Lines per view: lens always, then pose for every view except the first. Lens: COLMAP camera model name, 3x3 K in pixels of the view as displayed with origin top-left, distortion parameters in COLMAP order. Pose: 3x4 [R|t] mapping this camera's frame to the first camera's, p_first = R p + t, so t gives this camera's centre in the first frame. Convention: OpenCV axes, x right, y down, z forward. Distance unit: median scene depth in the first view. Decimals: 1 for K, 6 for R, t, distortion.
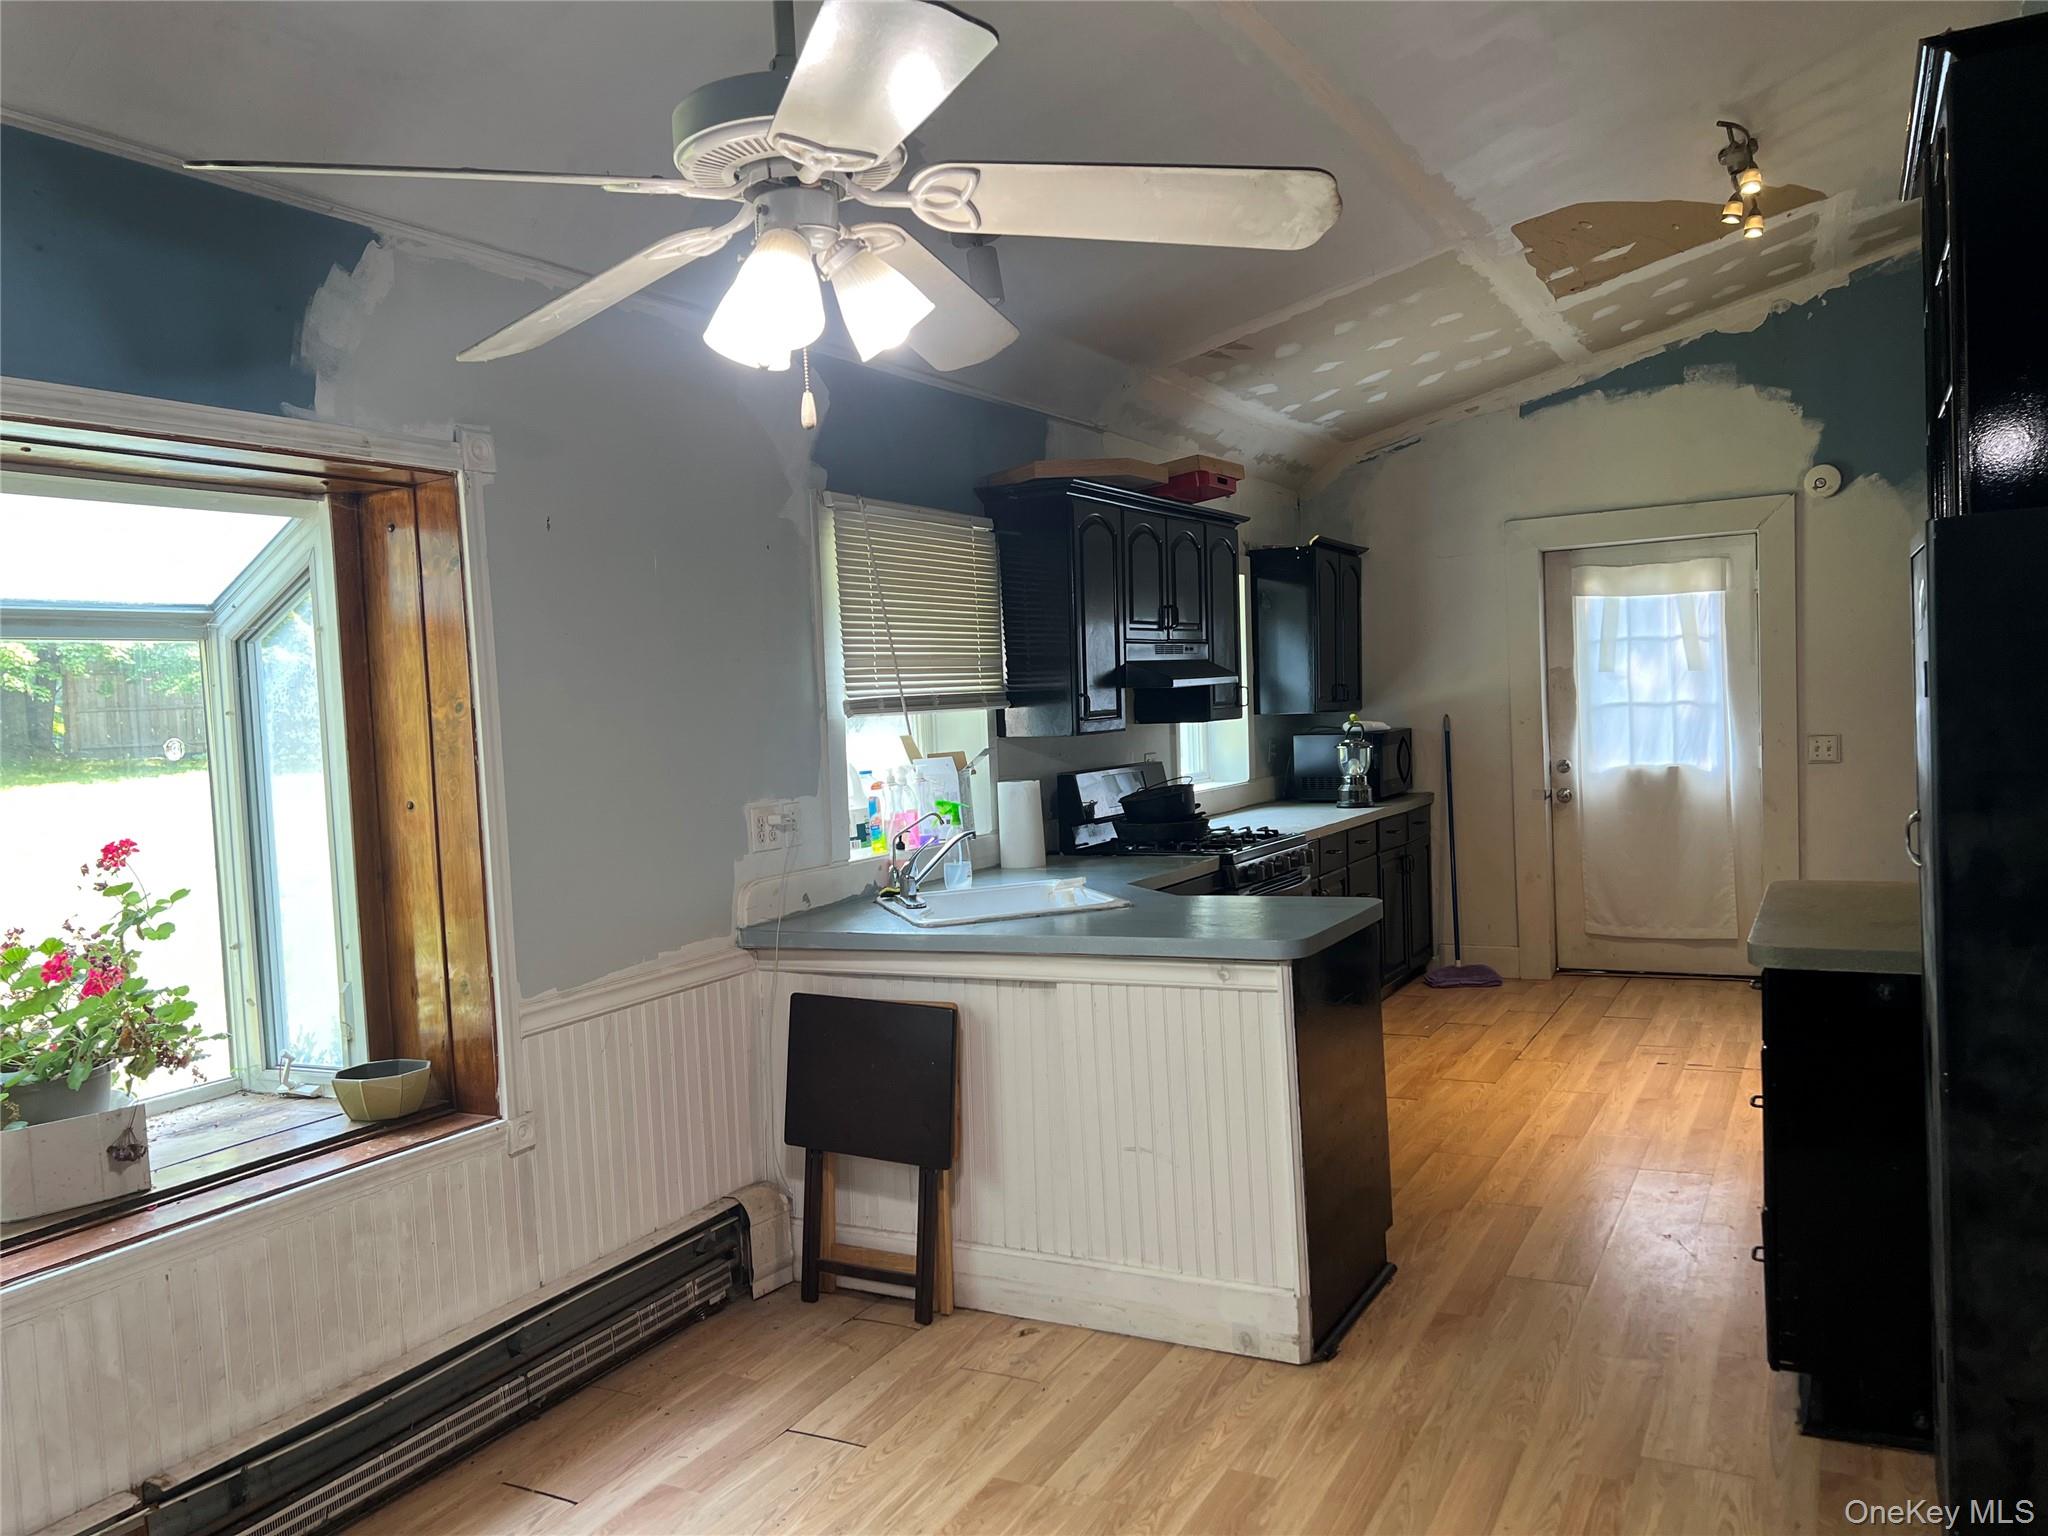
lens RADIAL K [[1552.8, 0, 1023.8], [0, 1552.8, 779.4], [0, 0, 1]] dist [0.003524, -0.001072]
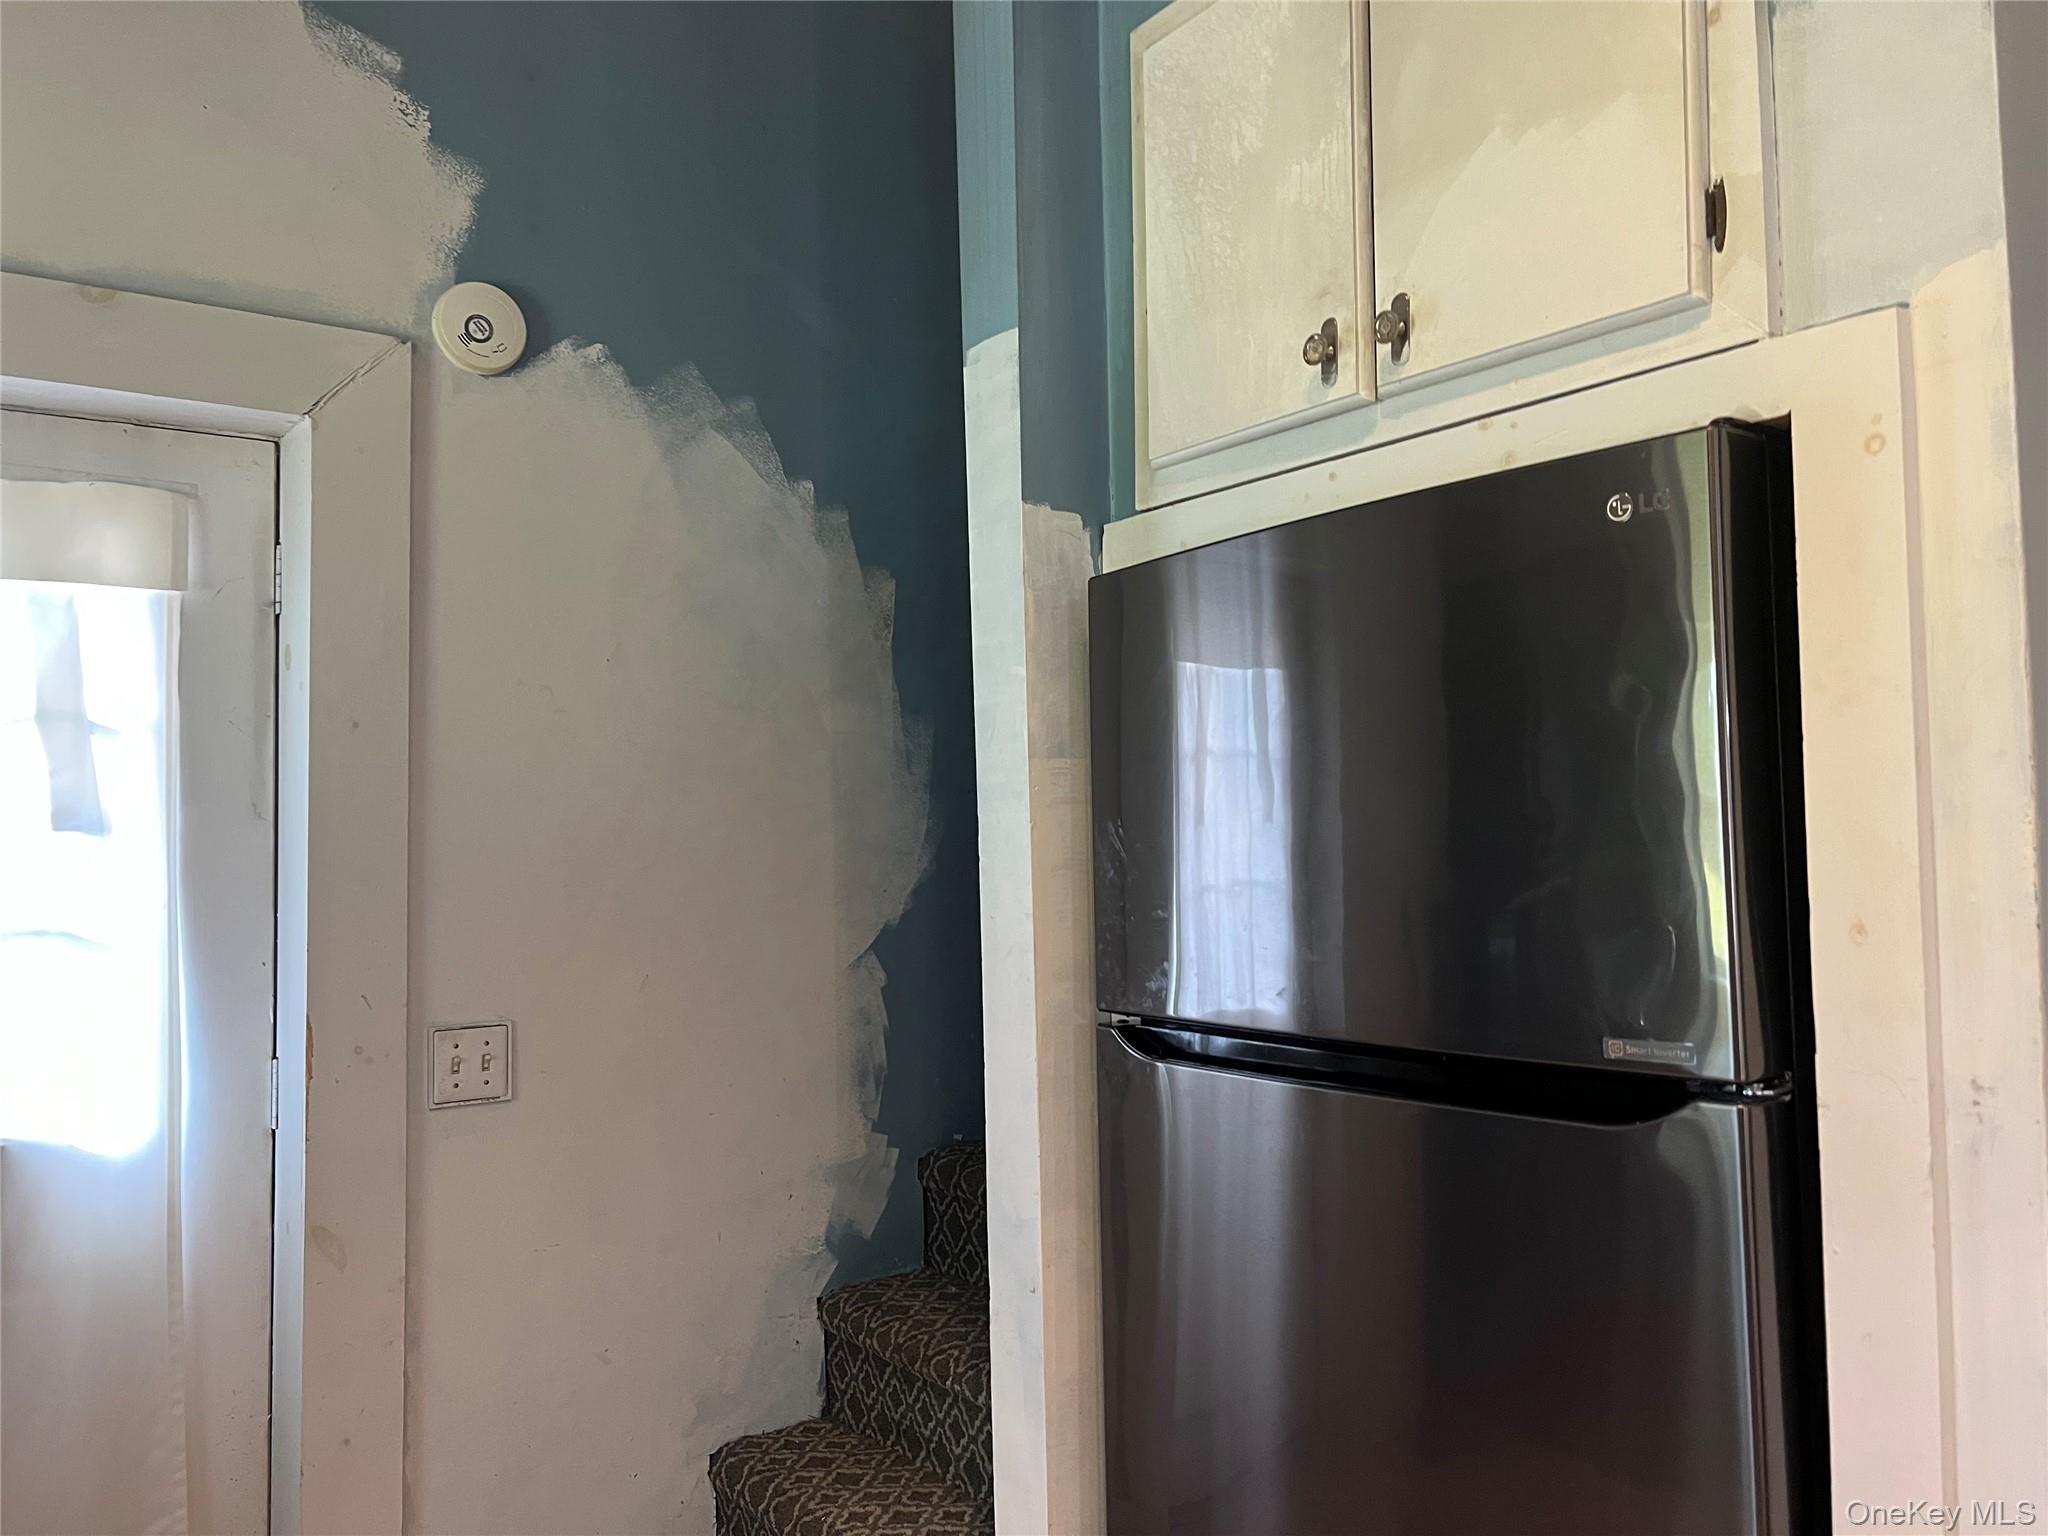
lens RADIAL K [[1552.8, 0, 1023.4], [0, 1552.8, 780.1], [0, 0, 1]] dist [0.003524, -0.001072]
pose [[0.447249, 0.067787, 0.891837, 0.250428], [0.037260, 0.994846, -0.094302, -0.046383], [-0.893633, 0.075406, 0.442418, 0.727082]]
